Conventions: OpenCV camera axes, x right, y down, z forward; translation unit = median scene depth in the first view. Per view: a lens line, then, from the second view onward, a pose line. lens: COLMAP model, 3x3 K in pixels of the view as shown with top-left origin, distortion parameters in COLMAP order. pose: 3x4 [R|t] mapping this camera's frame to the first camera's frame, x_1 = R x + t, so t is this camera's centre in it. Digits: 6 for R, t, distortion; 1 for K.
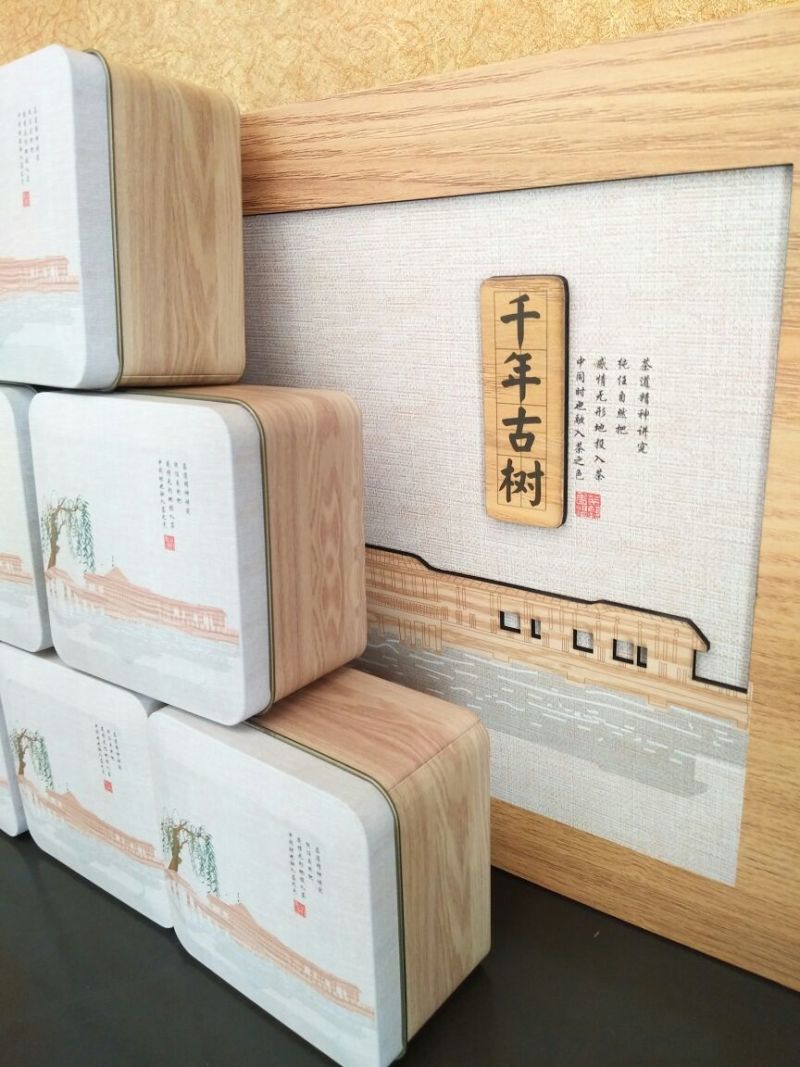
lens RADIAL K [[818.9, 0, 402.3], [0, 818.9, 512.2], [0, 0, 1]] dist [0.057869, -0.106650]
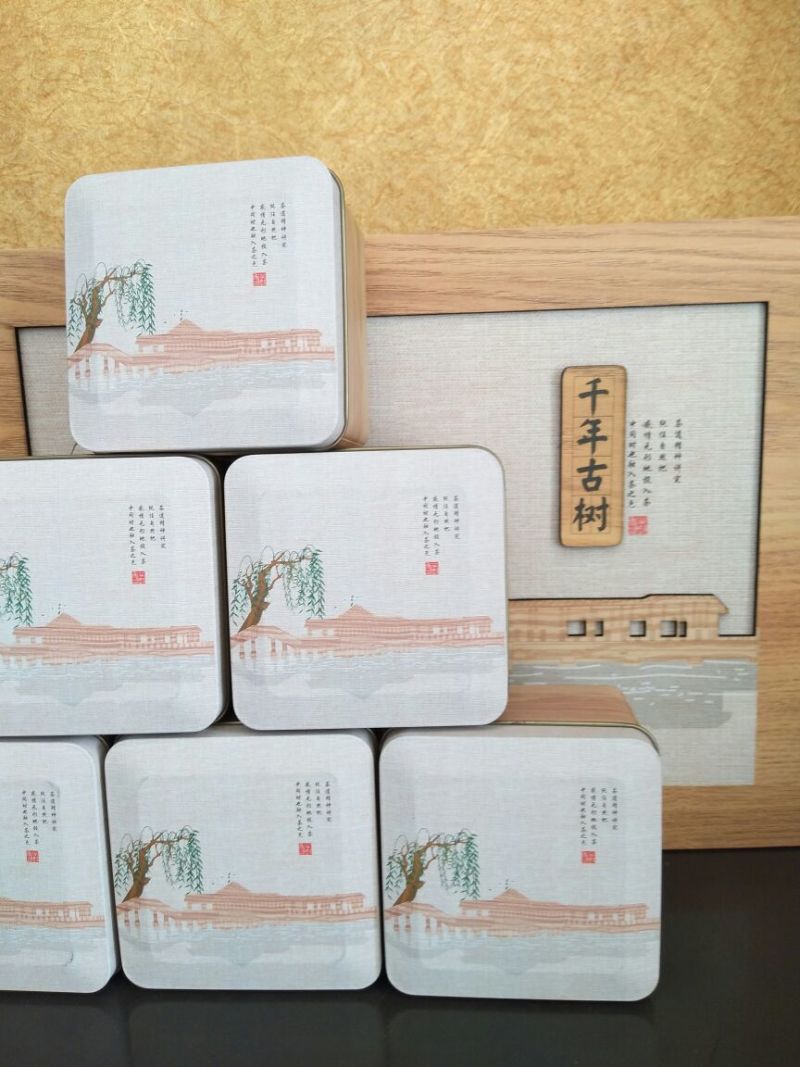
lens RADIAL K [[818.9, 0, 390.0], [0, 818.9, 512.8], [0, 0, 1]] dist [0.057869, -0.106650]
pose [[0.838417, -0.048281, 0.542886, -0.894174], [0.153368, 0.976719, -0.149994, 0.116610], [-0.523005, 0.209019, 0.826303, 0.054684]]
